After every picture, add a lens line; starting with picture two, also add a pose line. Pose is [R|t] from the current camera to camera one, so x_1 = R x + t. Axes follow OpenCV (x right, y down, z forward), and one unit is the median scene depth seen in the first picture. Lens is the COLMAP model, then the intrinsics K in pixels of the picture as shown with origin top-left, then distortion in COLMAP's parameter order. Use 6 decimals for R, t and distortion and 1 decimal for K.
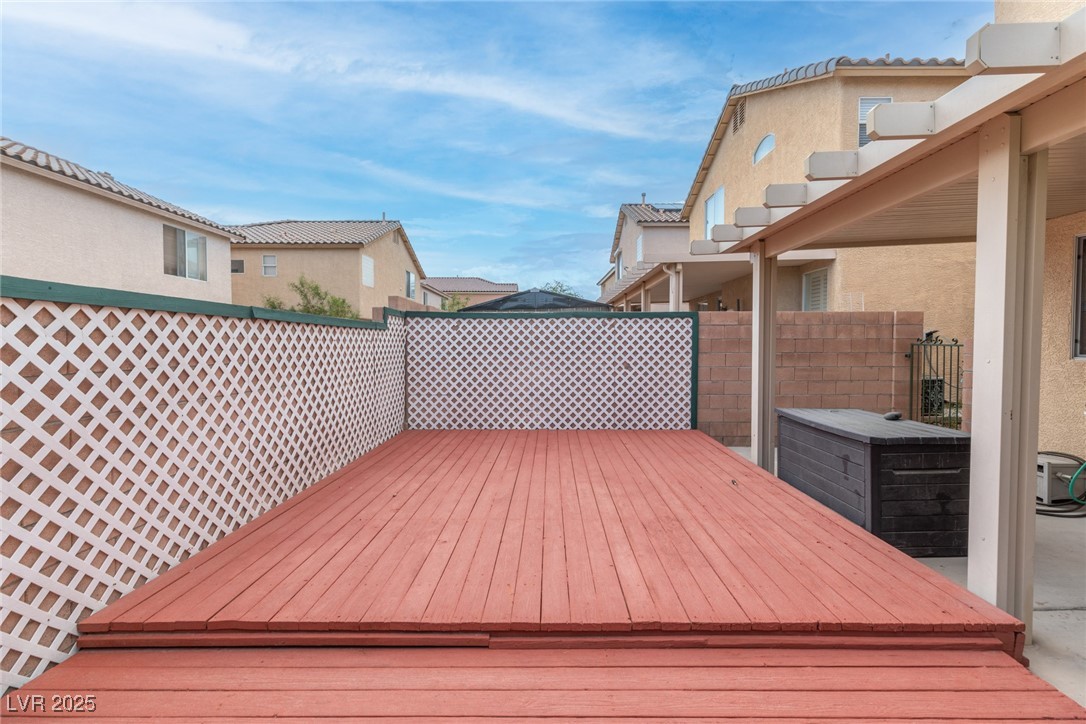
lens RADIAL K [[487.4, 0, 551.5], [0, 487.4, 357.7], [0, 0, 1]] dist [0.003123, 0.000229]
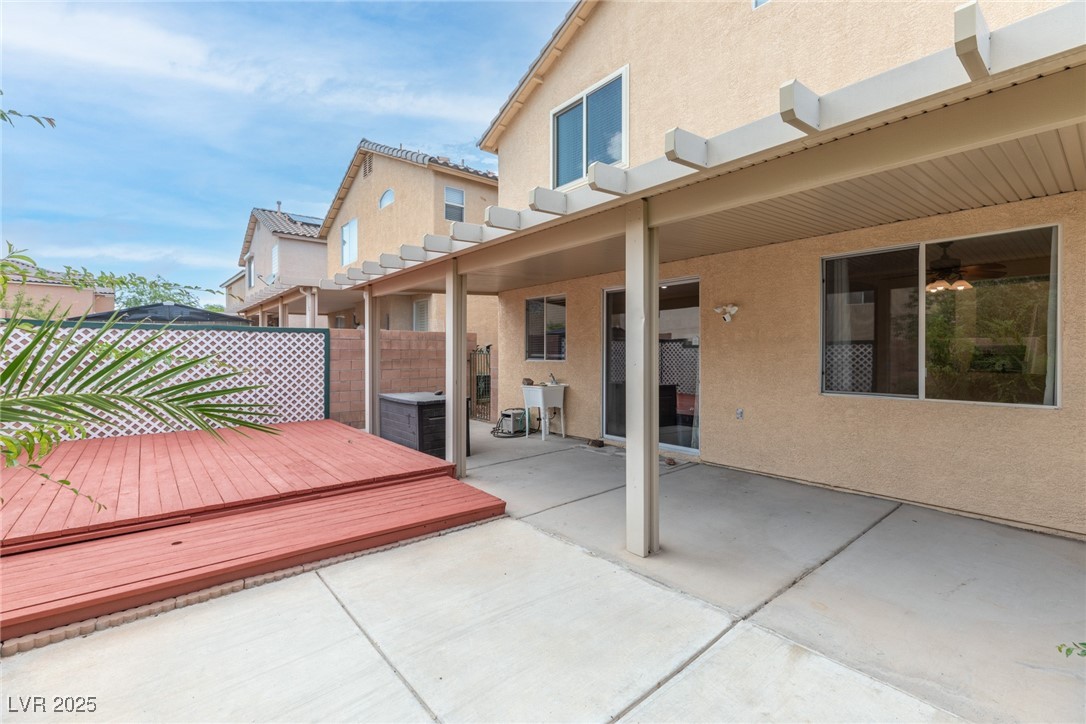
lens RADIAL K [[487.4, 0, 551.5], [0, 487.4, 357.7], [0, 0, 1]] dist [0.003123, 0.000229]
pose [[0.768305, -0.006349, 0.640052, -0.078676], [0.018833, 0.999742, -0.012690, 0.011517], [-0.639807, 0.021804, 0.768226, -0.383483]]
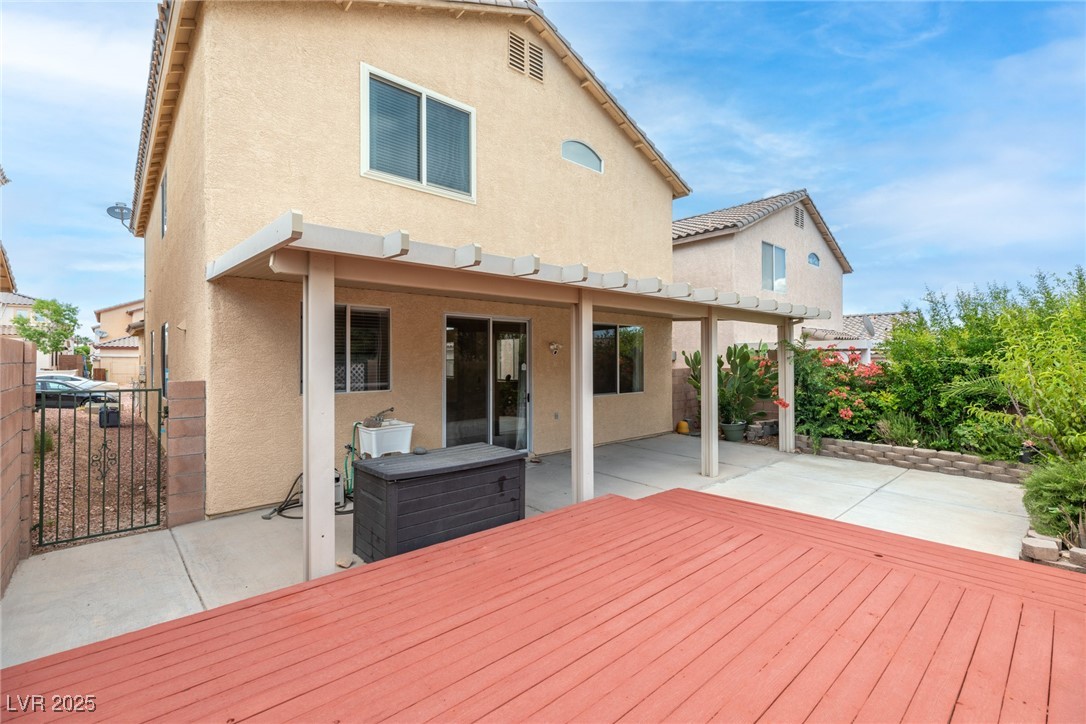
lens RADIAL K [[487.4, 0, 551.5], [0, 487.4, 357.7], [0, 0, 1]] dist [0.003123, 0.000229]
pose [[-0.678060, 0.005028, 0.734989, -0.214714], [0.023146, 0.999627, 0.014514, -0.064550], [-0.734642, 0.026854, -0.677924, 0.899616]]
